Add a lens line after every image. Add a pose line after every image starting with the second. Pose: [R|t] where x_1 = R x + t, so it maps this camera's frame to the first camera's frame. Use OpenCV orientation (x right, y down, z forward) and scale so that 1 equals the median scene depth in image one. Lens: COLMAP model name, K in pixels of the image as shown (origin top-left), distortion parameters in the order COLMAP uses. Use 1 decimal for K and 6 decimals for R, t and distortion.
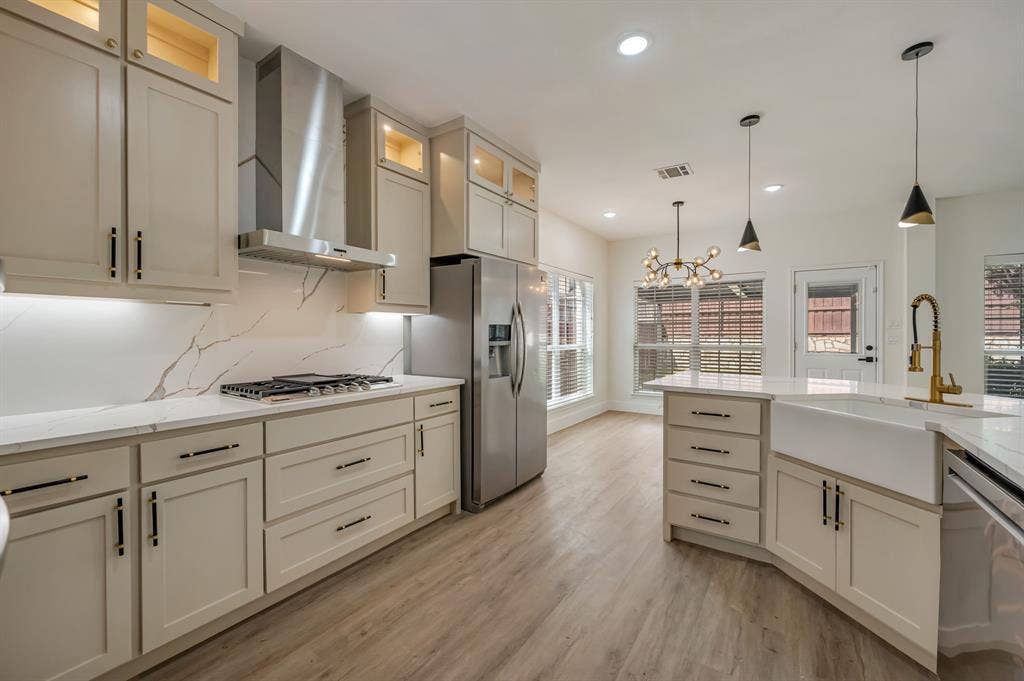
lens RADIAL K [[413.3, 0, 512.0], [0, 413.3, 340.5], [0, 0, 1]] dist [0.000158, 0.000012]
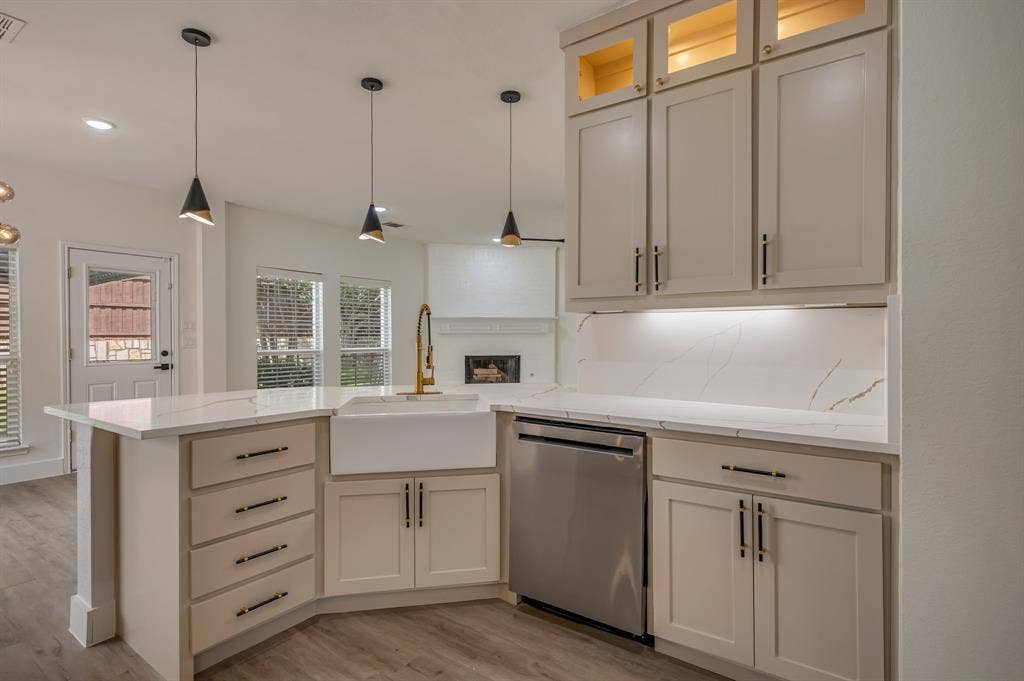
lens RADIAL K [[506.7, 0, 512.0], [0, 506.7, 340.5], [0, 0, 1]] dist [-0.002286, -0.000545]
pose [[0.019174, -0.006311, 0.999796, -0.386340], [0.014940, 0.999870, 0.006025, -0.009694], [-0.999705, 0.014821, 0.019266, 0.598221]]
